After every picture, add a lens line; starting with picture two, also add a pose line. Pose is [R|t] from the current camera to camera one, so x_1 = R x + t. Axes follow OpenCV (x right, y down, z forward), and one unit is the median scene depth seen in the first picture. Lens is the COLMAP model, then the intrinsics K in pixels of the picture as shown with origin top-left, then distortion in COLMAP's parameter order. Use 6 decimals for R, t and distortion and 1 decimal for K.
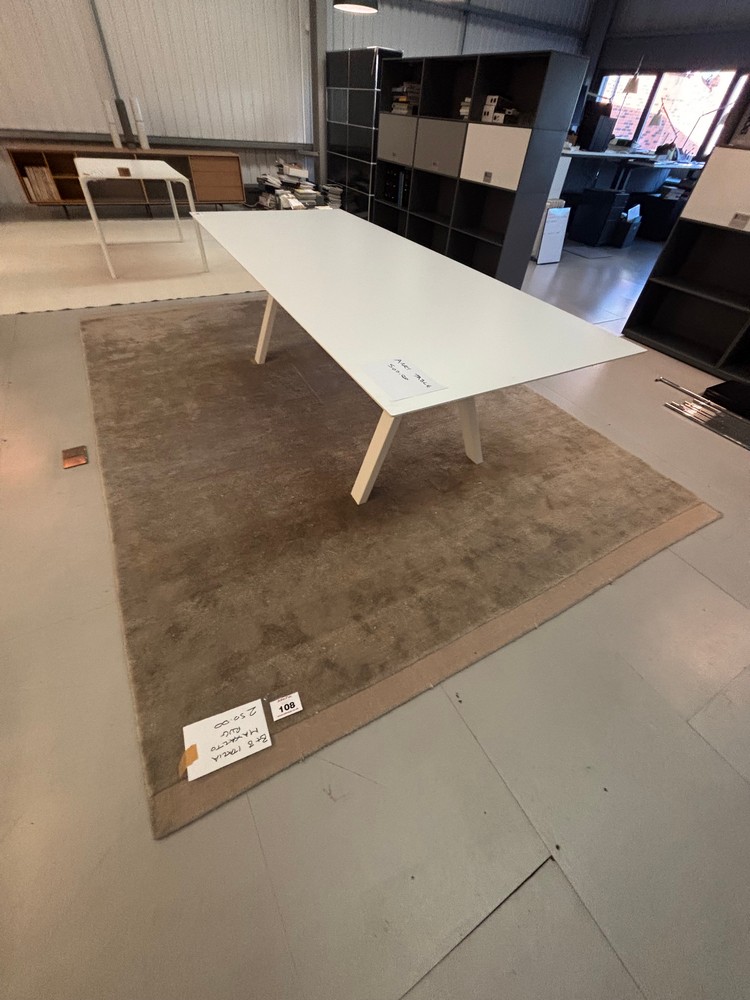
lens RADIAL K [[403.2, 0, 375.0], [0, 403.2, 497.5], [0, 0, 1]] dist [-0.003323, 0.000882]
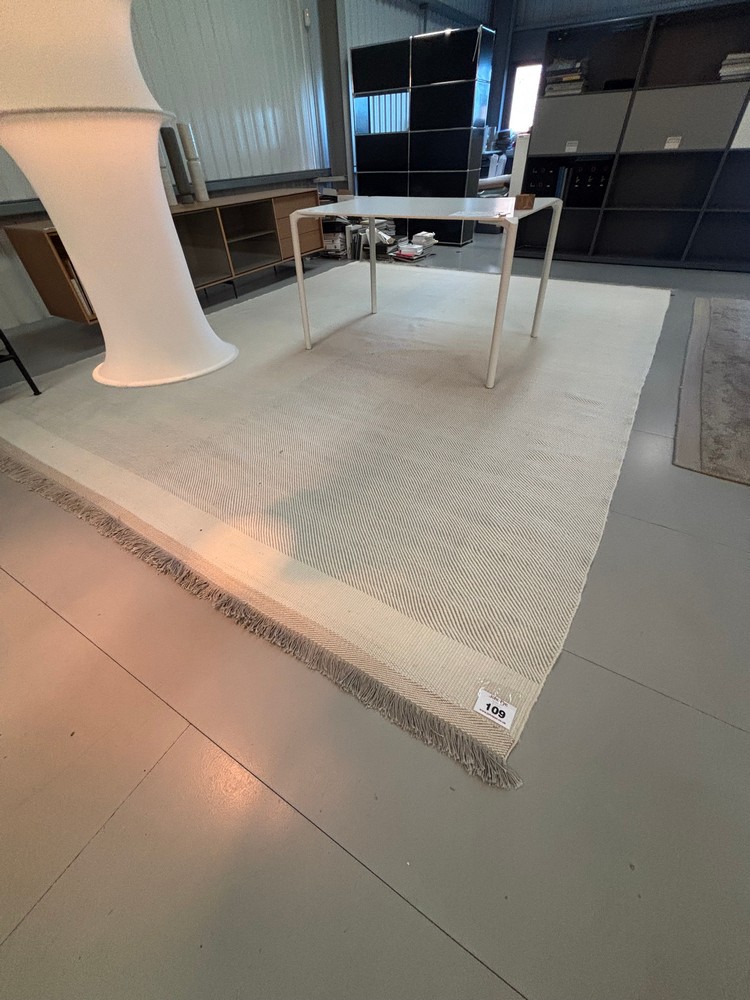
lens RADIAL K [[403.2, 0, 375.9], [0, 403.2, 502.5], [0, 0, 1]] dist [-0.003323, 0.000882]
pose [[0.864443, -0.403079, 0.300442, -0.746944], [0.413667, 0.909916, 0.030542, -0.333277], [-0.285688, 0.097880, 0.953311, 0.354089]]
